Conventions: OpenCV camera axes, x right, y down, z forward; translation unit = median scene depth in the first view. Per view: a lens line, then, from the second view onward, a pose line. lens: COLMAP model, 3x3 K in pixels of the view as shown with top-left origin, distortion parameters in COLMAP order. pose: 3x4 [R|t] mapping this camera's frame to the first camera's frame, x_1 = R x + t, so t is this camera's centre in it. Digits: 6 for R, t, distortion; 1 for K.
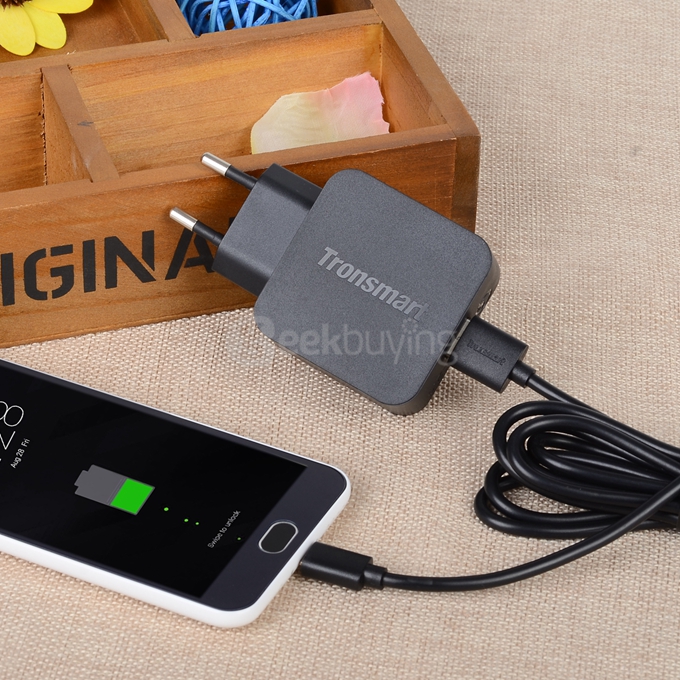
lens RADIAL K [[3268.9, 0, 334.9], [0, 3268.9, 337.7], [0, 0, 1]] dist [0.350418, 0.000000]
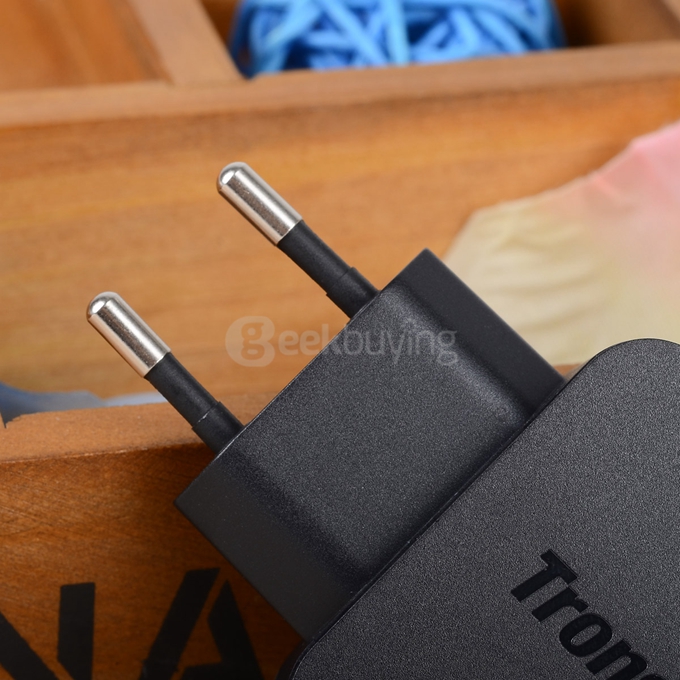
lens RADIAL K [[3268.9, 0, 333.6], [0, 3268.9, 341.1], [0, 0, 1]] dist [0.350418, 0.000000]
pose [[0.998828, 0.047132, -0.010969, -0.027183], [-0.047943, 0.994606, -0.091976, -0.027254], [0.006574, 0.092394, 0.995701, 0.646289]]
